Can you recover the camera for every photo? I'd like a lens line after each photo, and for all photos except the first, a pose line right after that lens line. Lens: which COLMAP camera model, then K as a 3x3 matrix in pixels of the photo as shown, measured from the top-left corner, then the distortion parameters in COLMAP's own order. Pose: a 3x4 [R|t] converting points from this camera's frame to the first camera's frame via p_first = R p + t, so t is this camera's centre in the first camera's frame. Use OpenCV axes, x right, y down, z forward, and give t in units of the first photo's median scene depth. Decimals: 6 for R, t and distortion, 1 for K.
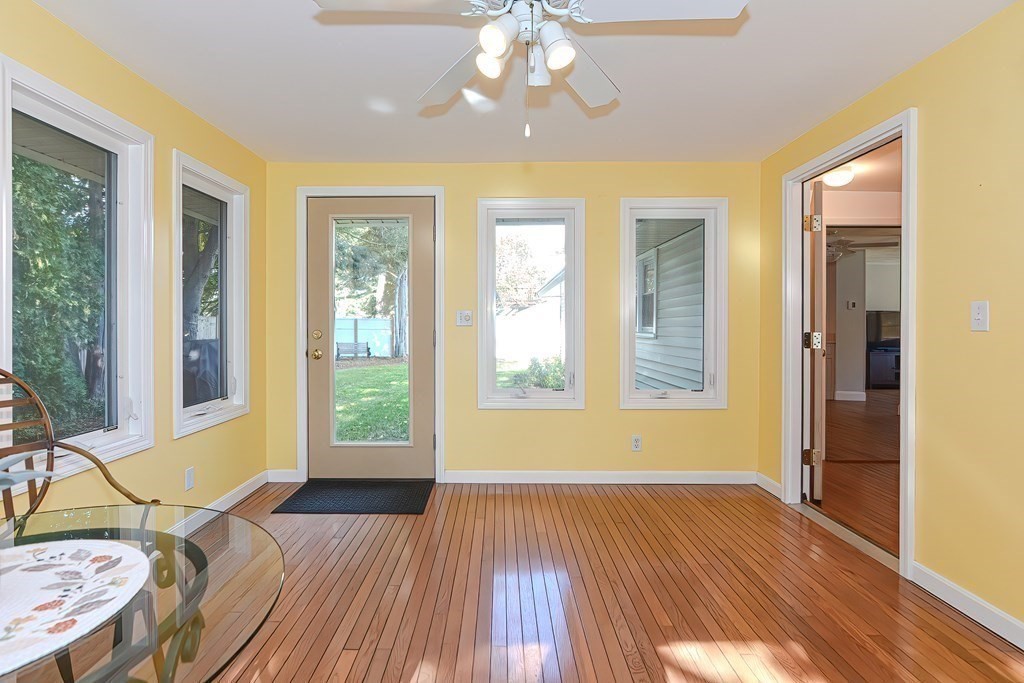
lens RADIAL K [[508.1, 0, 494.4], [0, 508.1, 326.6], [0, 0, 1]] dist [-0.002890, -0.000209]
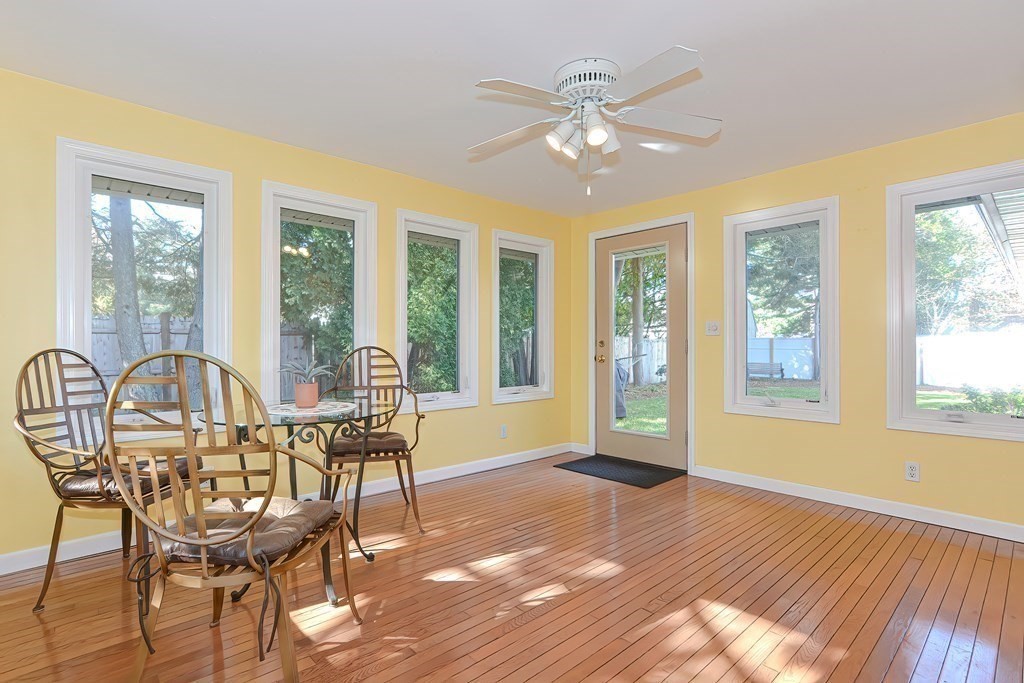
lens RADIAL K [[499.9, 0, 506.5], [0, 499.9, 345.1], [0, 0, 1]] dist [-0.019039, 0.006981]
pose [[0.686671, 0.000454, -0.726968, 0.451468], [-0.004898, 0.999980, -0.004002, 0.027402], [0.726952, 0.006309, 0.686659, -0.064303]]
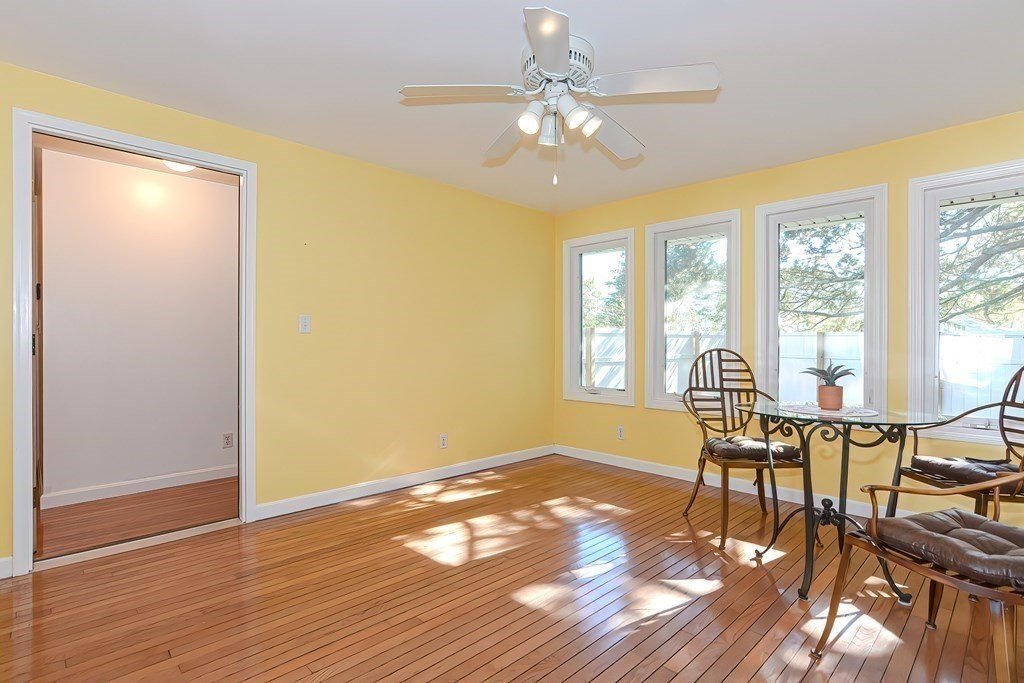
lens RADIAL K [[499.0, 0, 488.5], [0, 499.0, 344.9], [0, 0, 1]] dist [-0.021814, 0.000257]
pose [[-0.682891, -0.008878, 0.730466, -0.372770], [-0.001753, 0.999943, 0.010514, 0.015295], [-0.730518, 0.005899, -0.682868, 0.979572]]
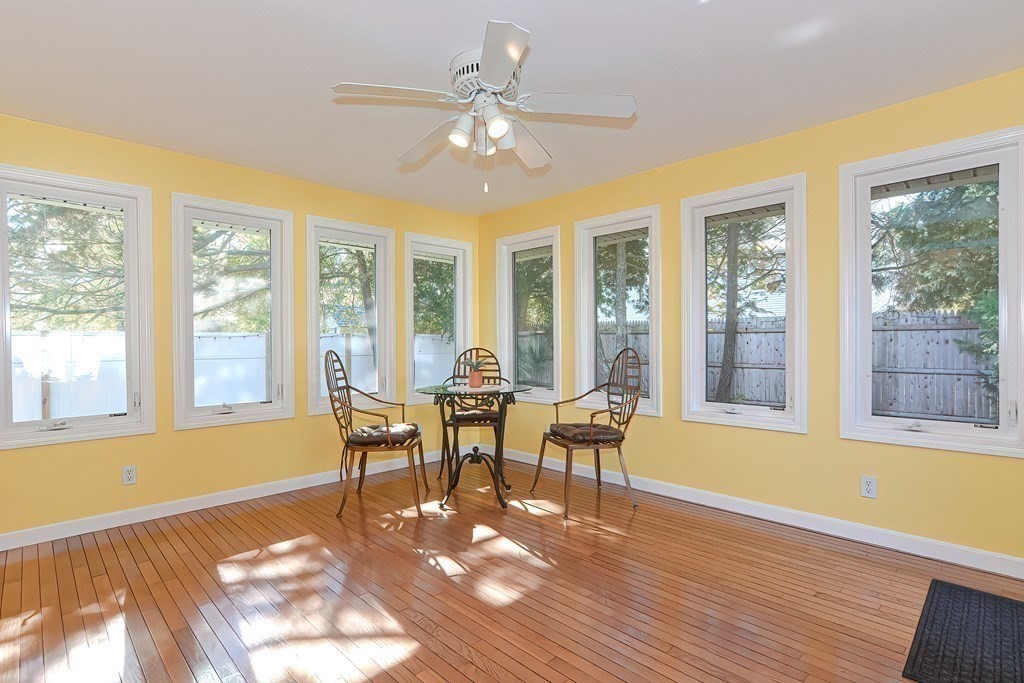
lens RADIAL K [[514.2, 0, 512.0], [0, 514.2, 341.5], [0, 0, 1]] dist [-0.014153, 0.000725]
pose [[-0.708209, 0.001803, -0.706000, 0.484378], [-0.000190, 0.999996, 0.002744, 0.011983], [0.706002, 0.002078, -0.708206, 0.987848]]
